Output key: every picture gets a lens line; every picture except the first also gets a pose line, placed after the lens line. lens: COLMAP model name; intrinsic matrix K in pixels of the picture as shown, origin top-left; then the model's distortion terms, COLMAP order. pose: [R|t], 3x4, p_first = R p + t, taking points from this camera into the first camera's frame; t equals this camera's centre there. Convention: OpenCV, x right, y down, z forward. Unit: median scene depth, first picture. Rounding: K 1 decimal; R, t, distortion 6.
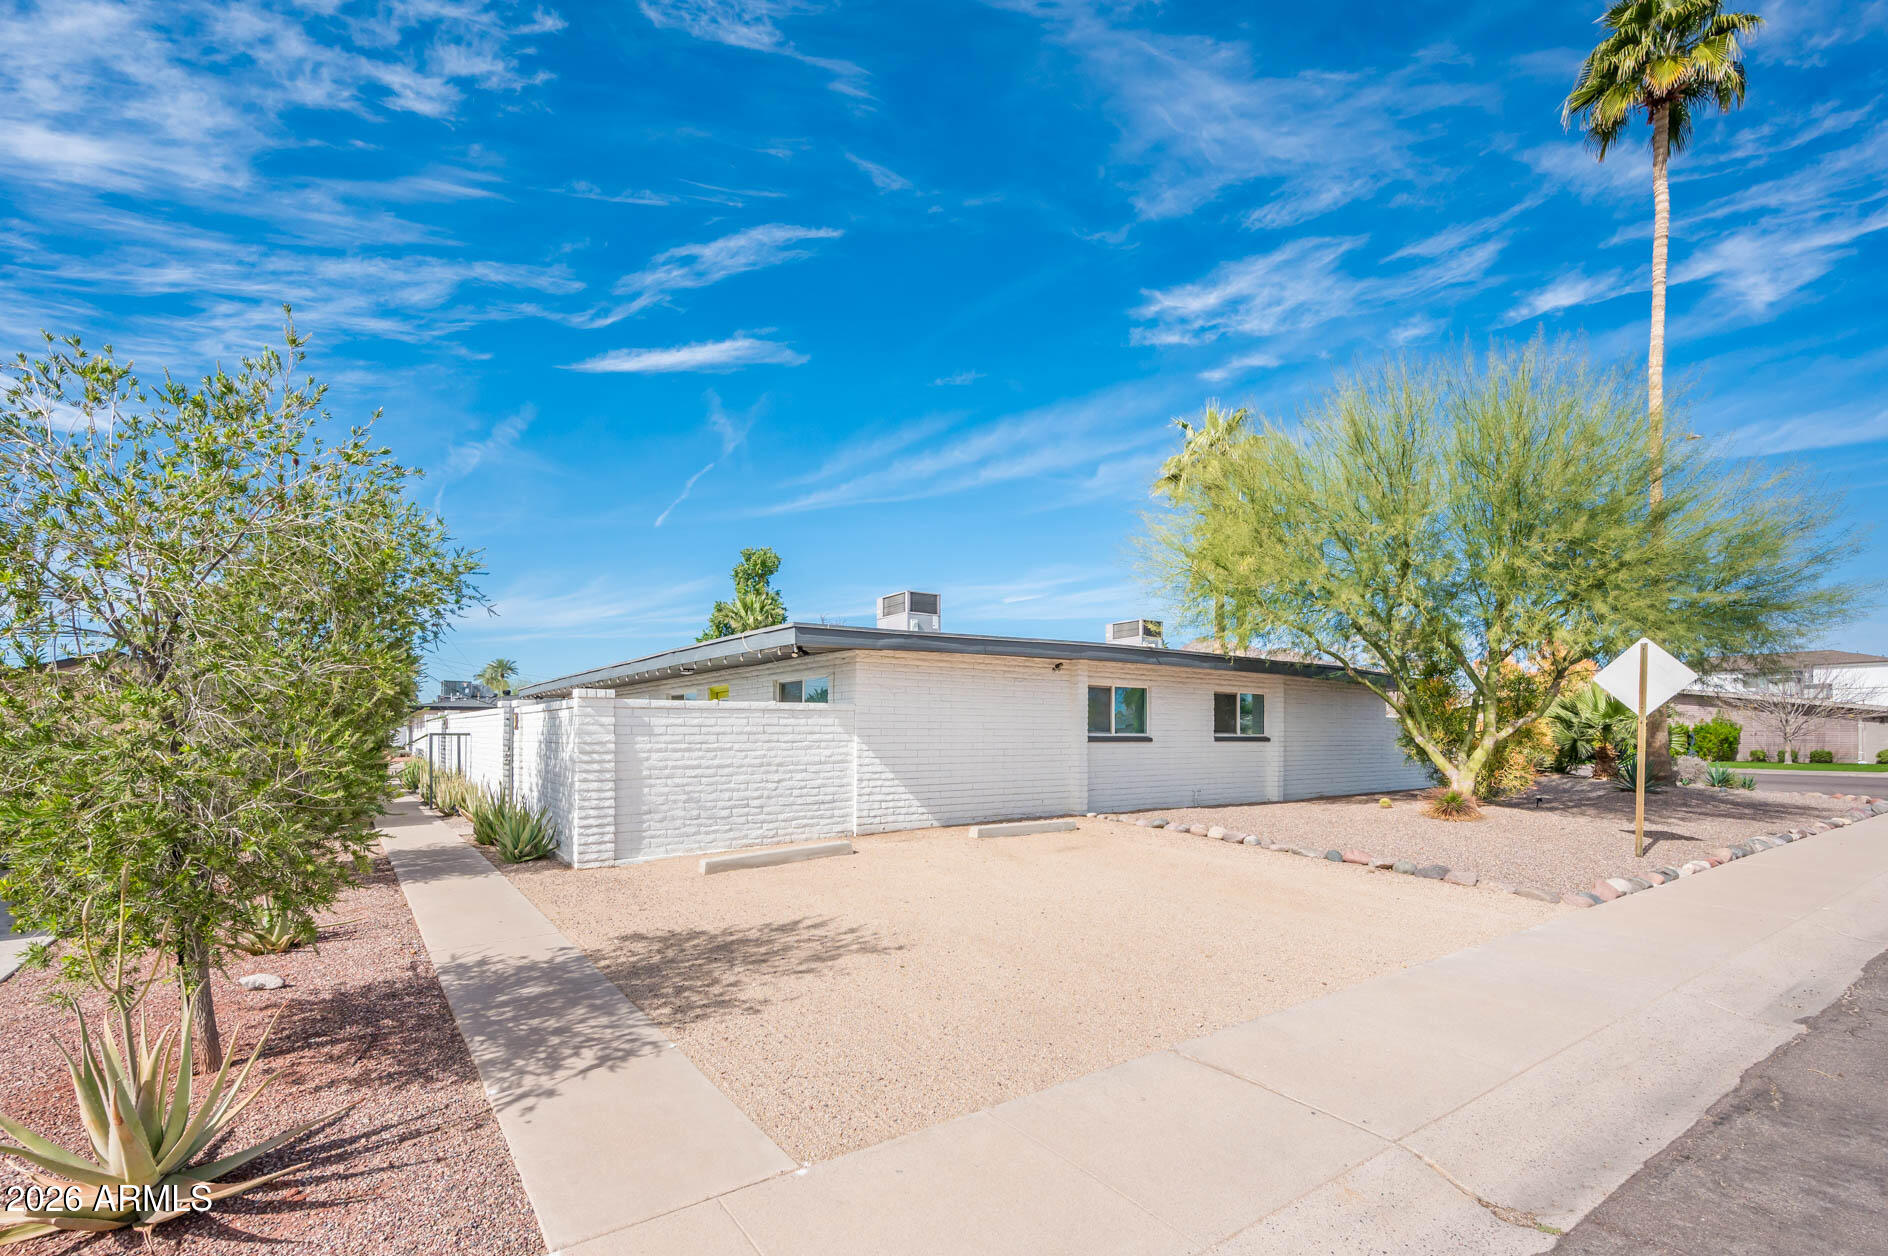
lens RADIAL K [[758.7, 0, 931.5], [0, 758.7, 729.6], [0, 0, 1]] dist [0.000746, 0.002674]
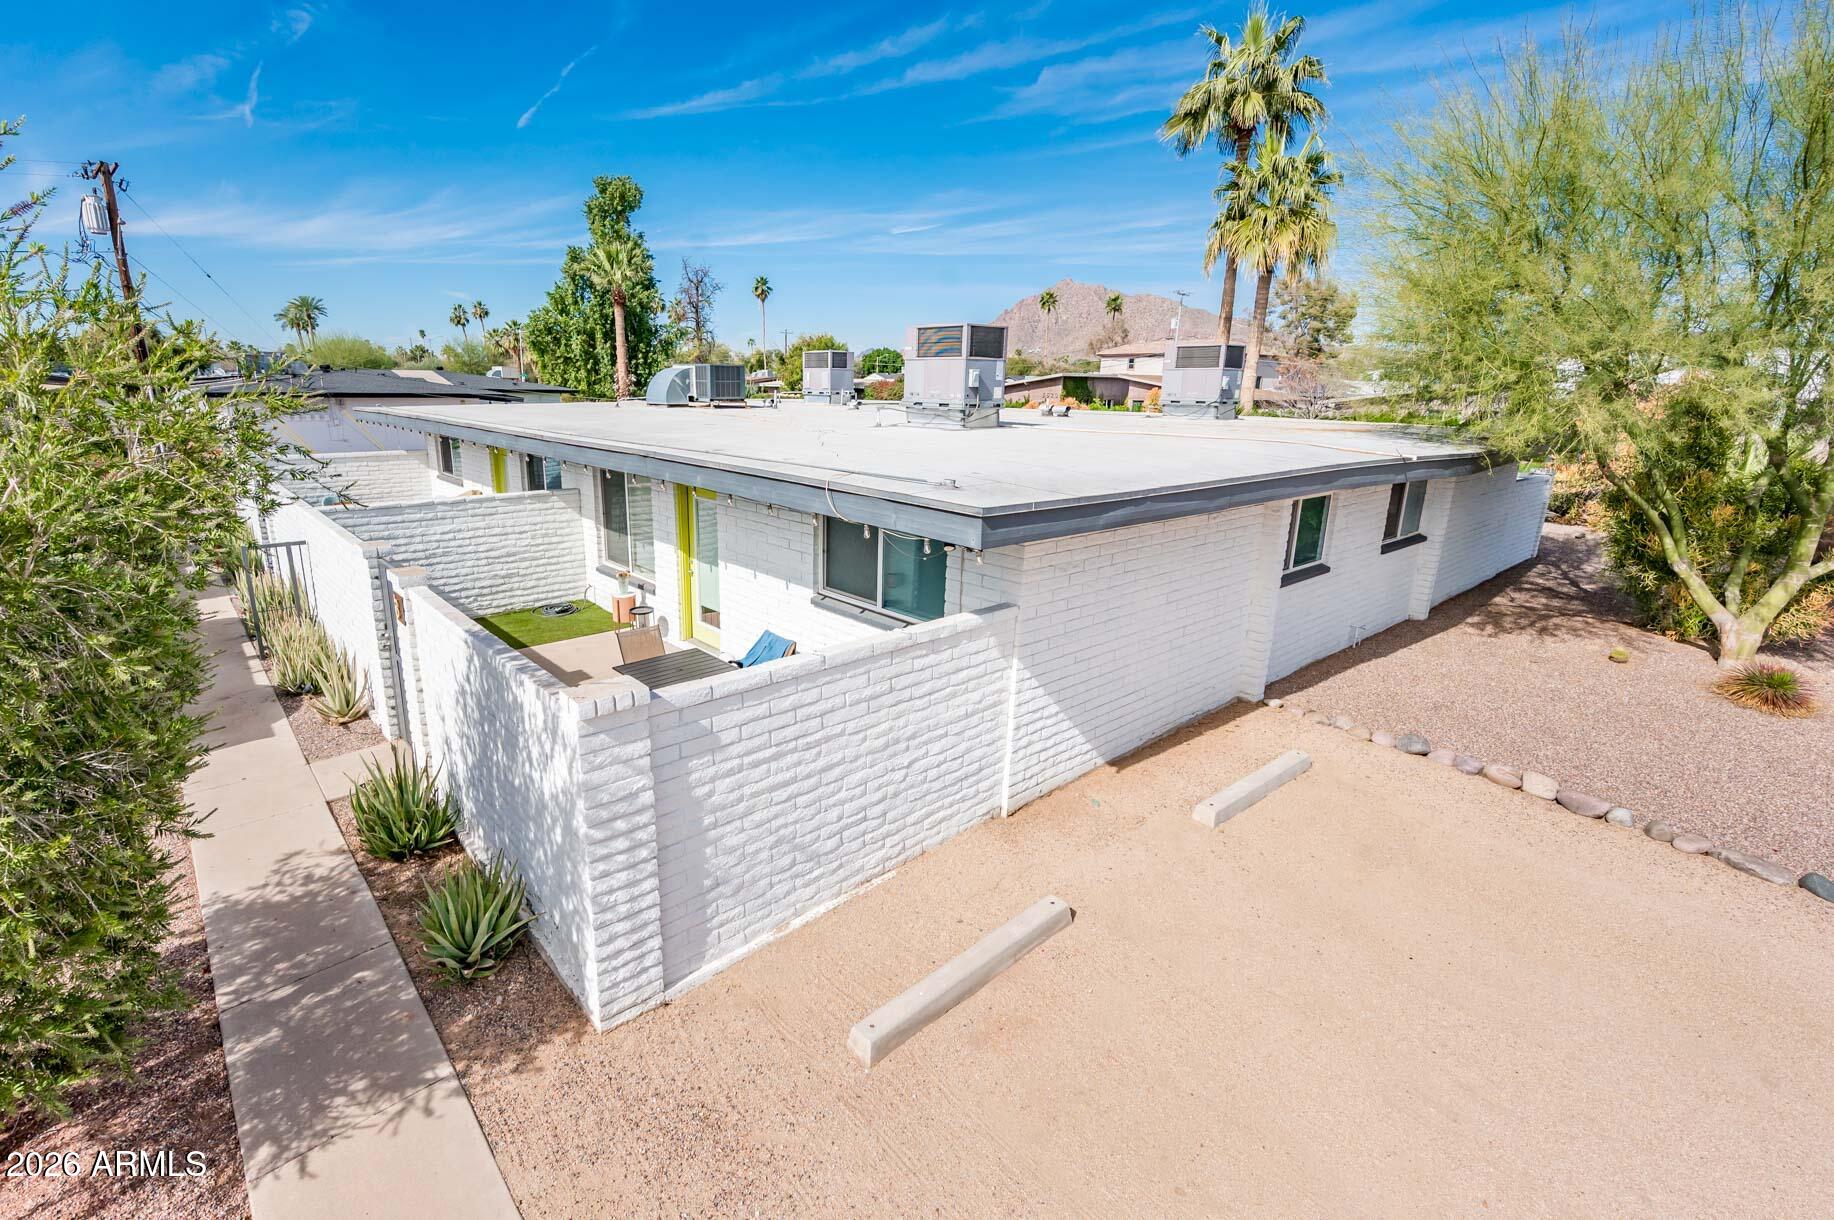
lens RADIAL K [[785.6, 0, 854.3], [0, 785.6, 588.1], [0, 0, 1]] dist [0.003095, 0.000828]
pose [[0.997587, -0.001987, 0.069402, -0.290242], [-0.015232, 0.968976, 0.246687, -0.209509], [-0.067739, -0.247148, 0.966607, 0.479394]]
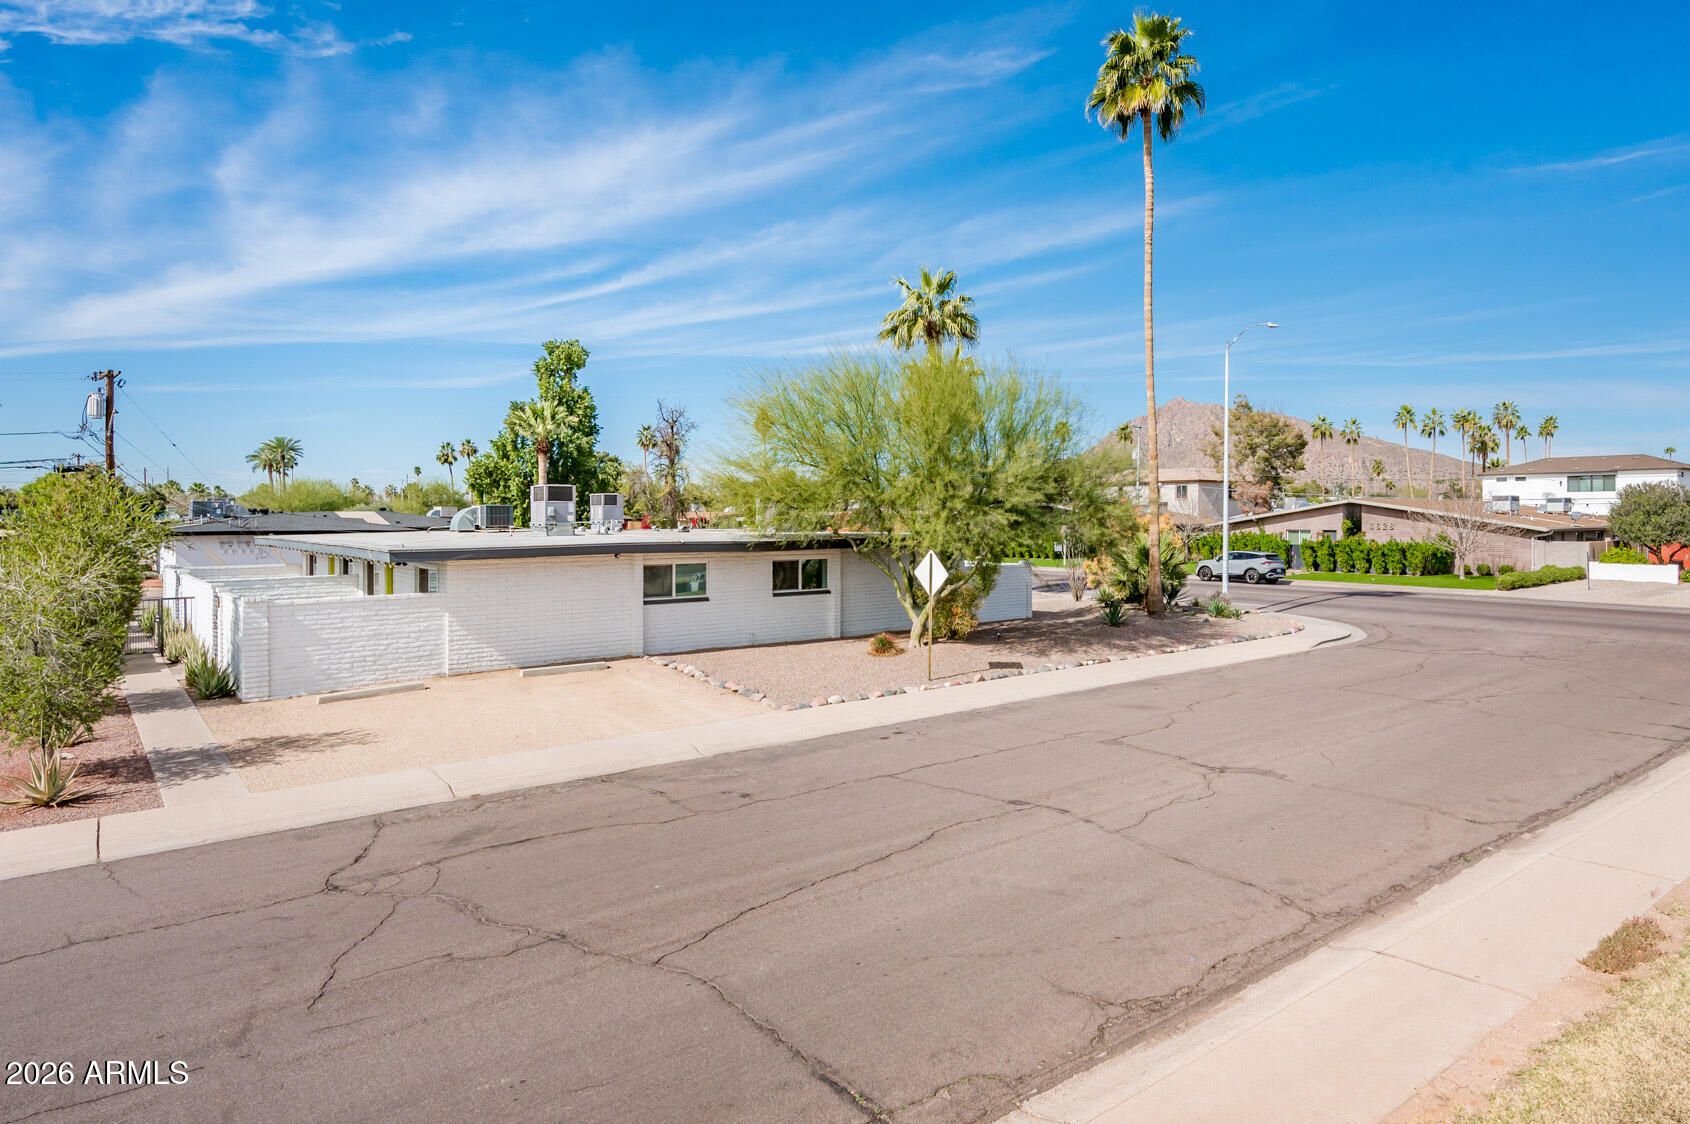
lens RADIAL K [[875.5, 0, 888.5], [0, 875.5, 526.6], [0, 0, 1]] dist [0.005074, -0.002494]
pose [[0.995938, -0.003707, 0.089963, 0.701103], [0.003174, 0.999977, 0.006069, -0.193317], [-0.089983, -0.005759, 0.995927, -0.955534]]
